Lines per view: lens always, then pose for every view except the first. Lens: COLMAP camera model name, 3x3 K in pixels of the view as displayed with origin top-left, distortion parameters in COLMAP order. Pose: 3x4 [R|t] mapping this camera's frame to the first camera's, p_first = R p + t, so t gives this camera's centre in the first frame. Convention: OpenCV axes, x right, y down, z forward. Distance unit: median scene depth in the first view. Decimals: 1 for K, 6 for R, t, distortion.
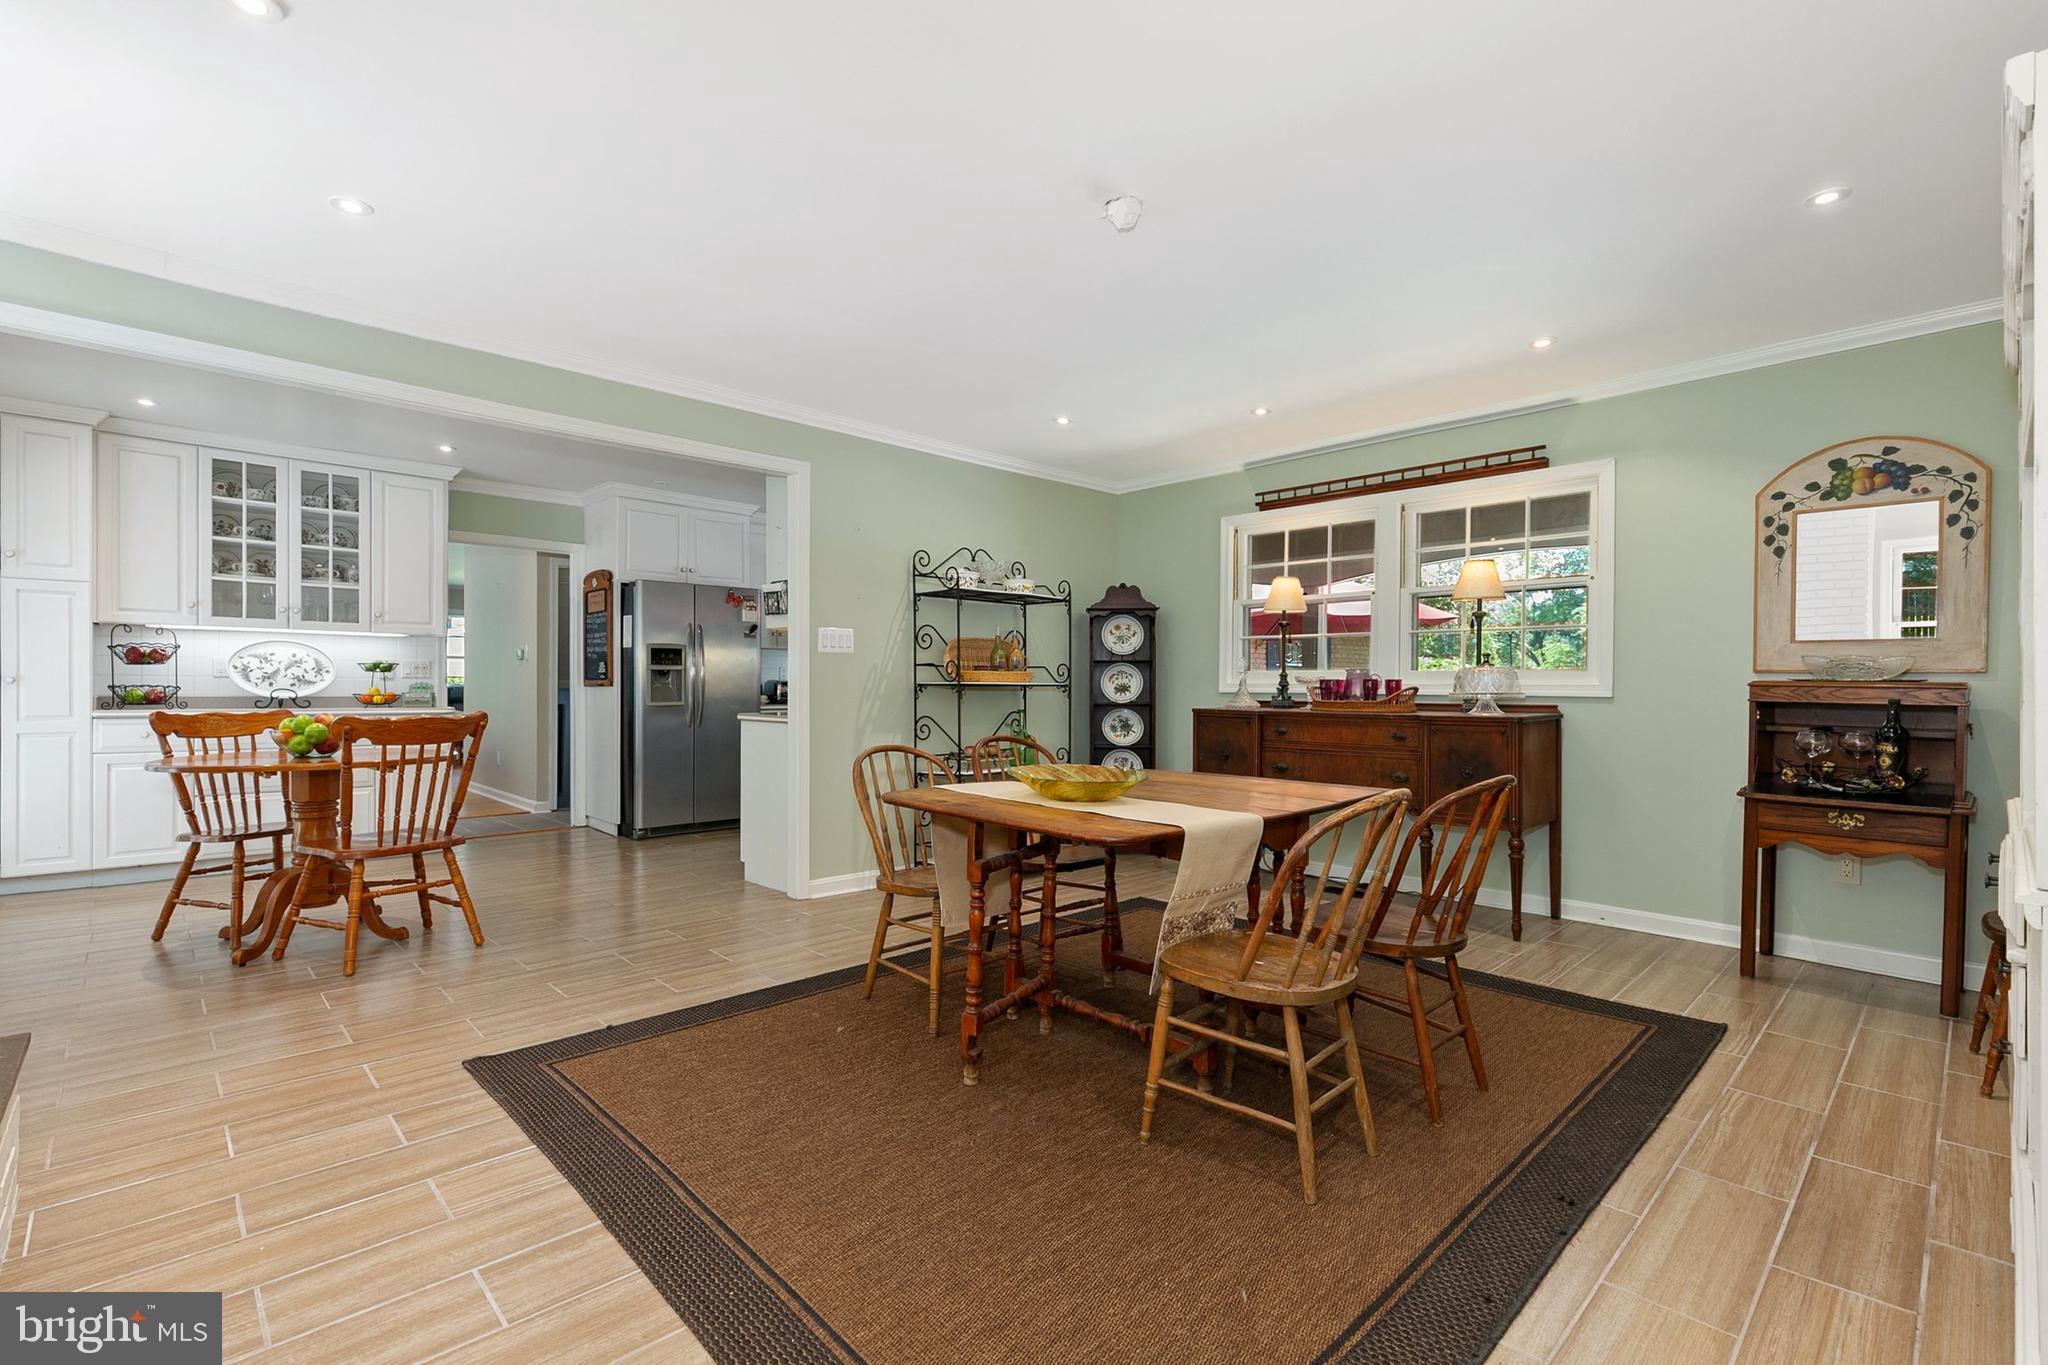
lens RADIAL K [[933.8, 0, 1026.9], [0, 933.8, 693.0], [0, 0, 1]] dist [0.008832, -0.002657]
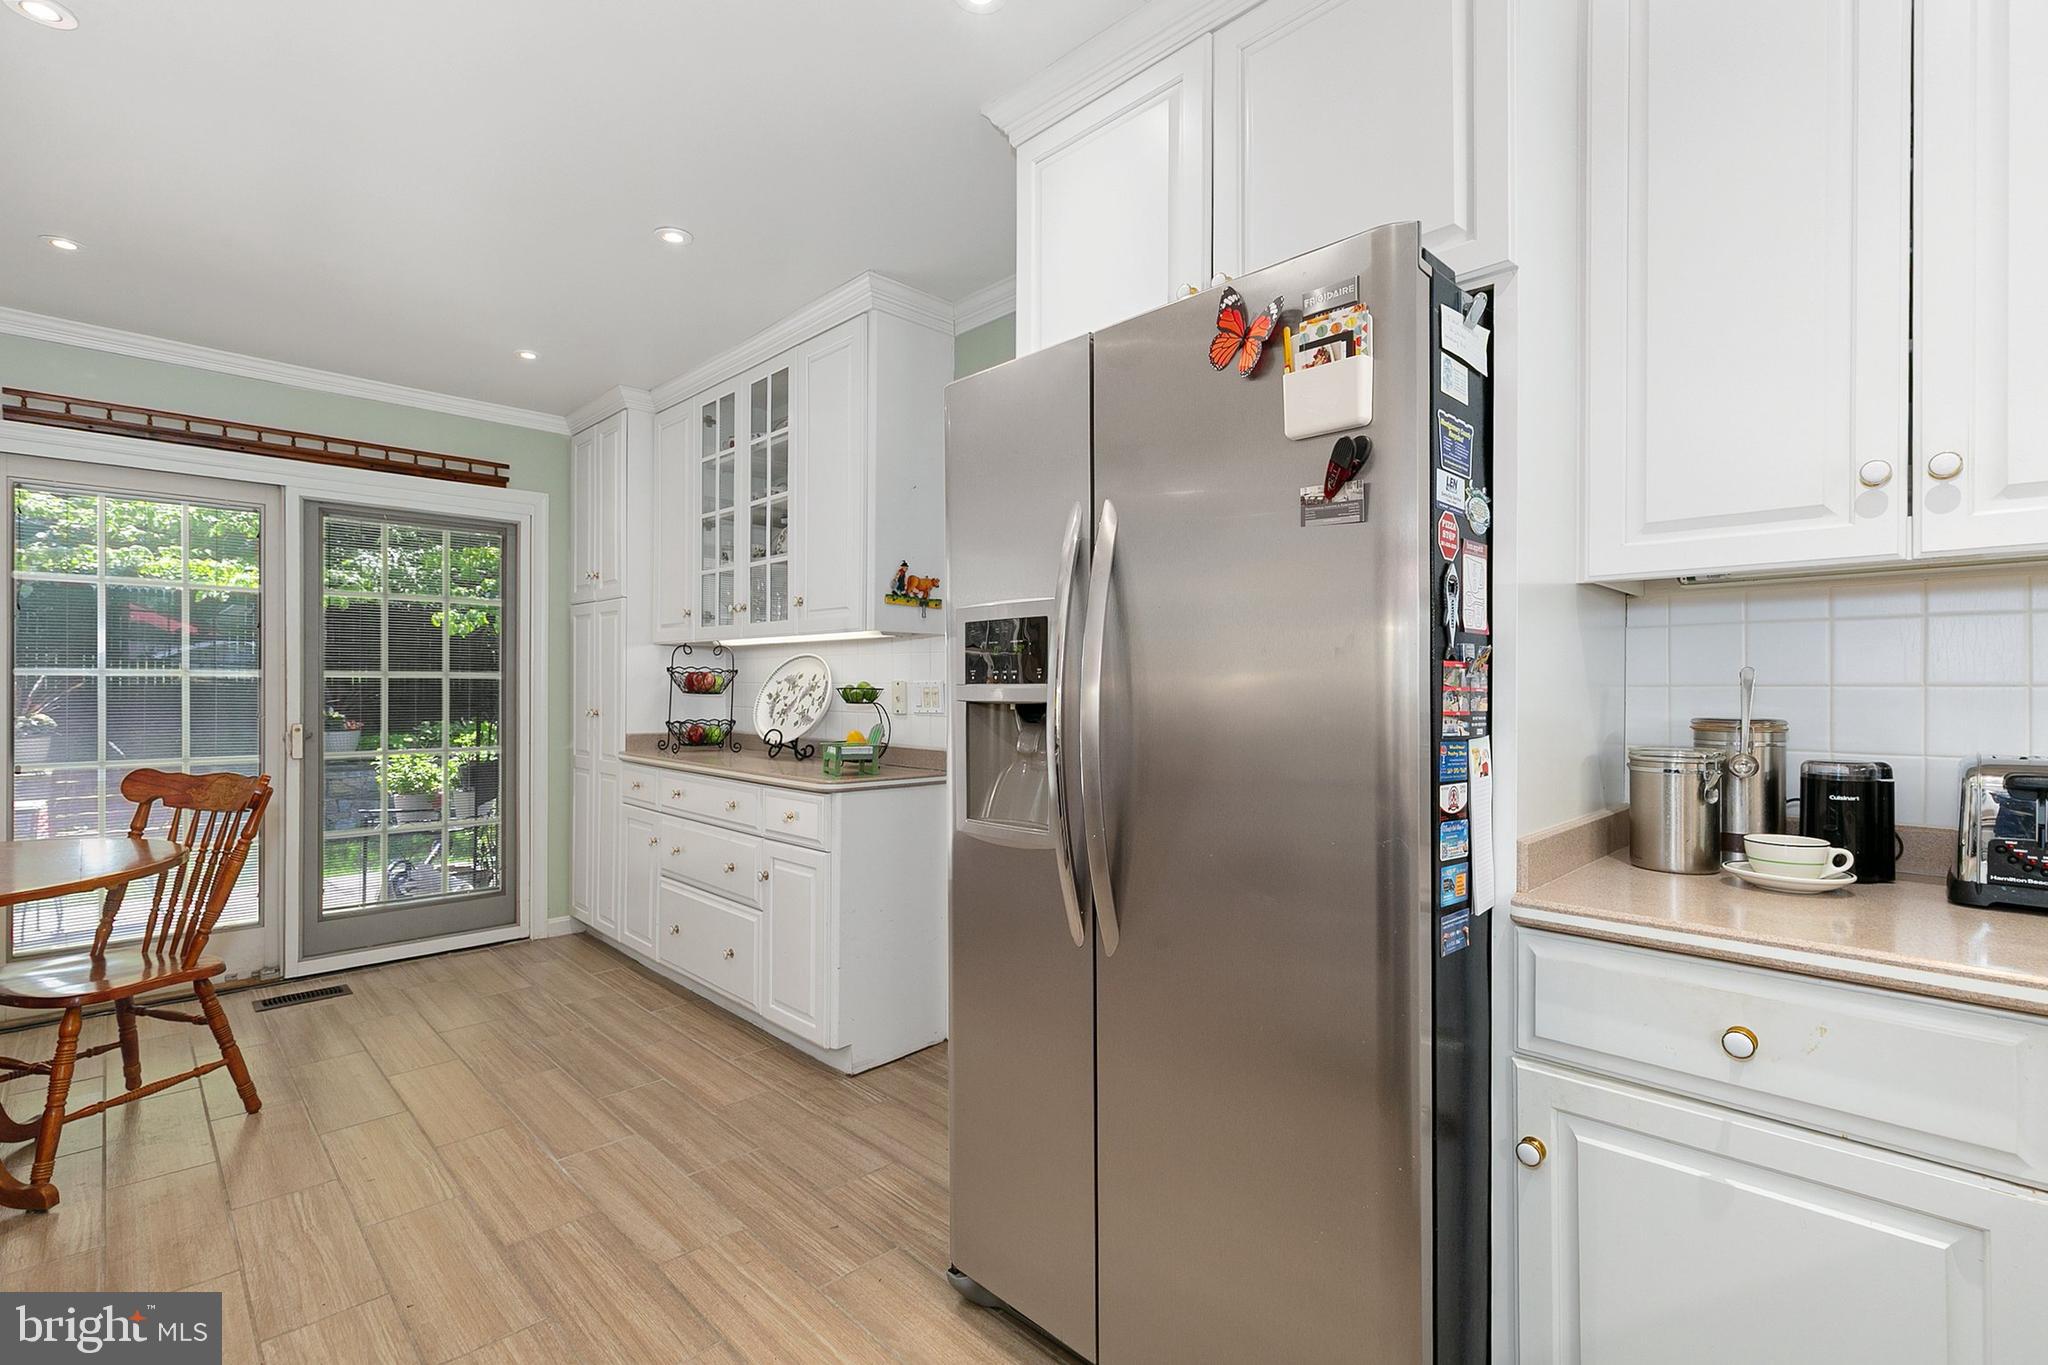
lens RADIAL K [[933.8, 0, 1030.8], [0, 933.8, 687.9], [0, 0, 1]] dist [0.008832, -0.002657]
pose [[0.009586, -0.003675, -0.999947, -0.147969], [-0.011774, 0.999924, -0.003788, -0.034004], [0.999885, 0.011810, 0.009542, 1.210634]]
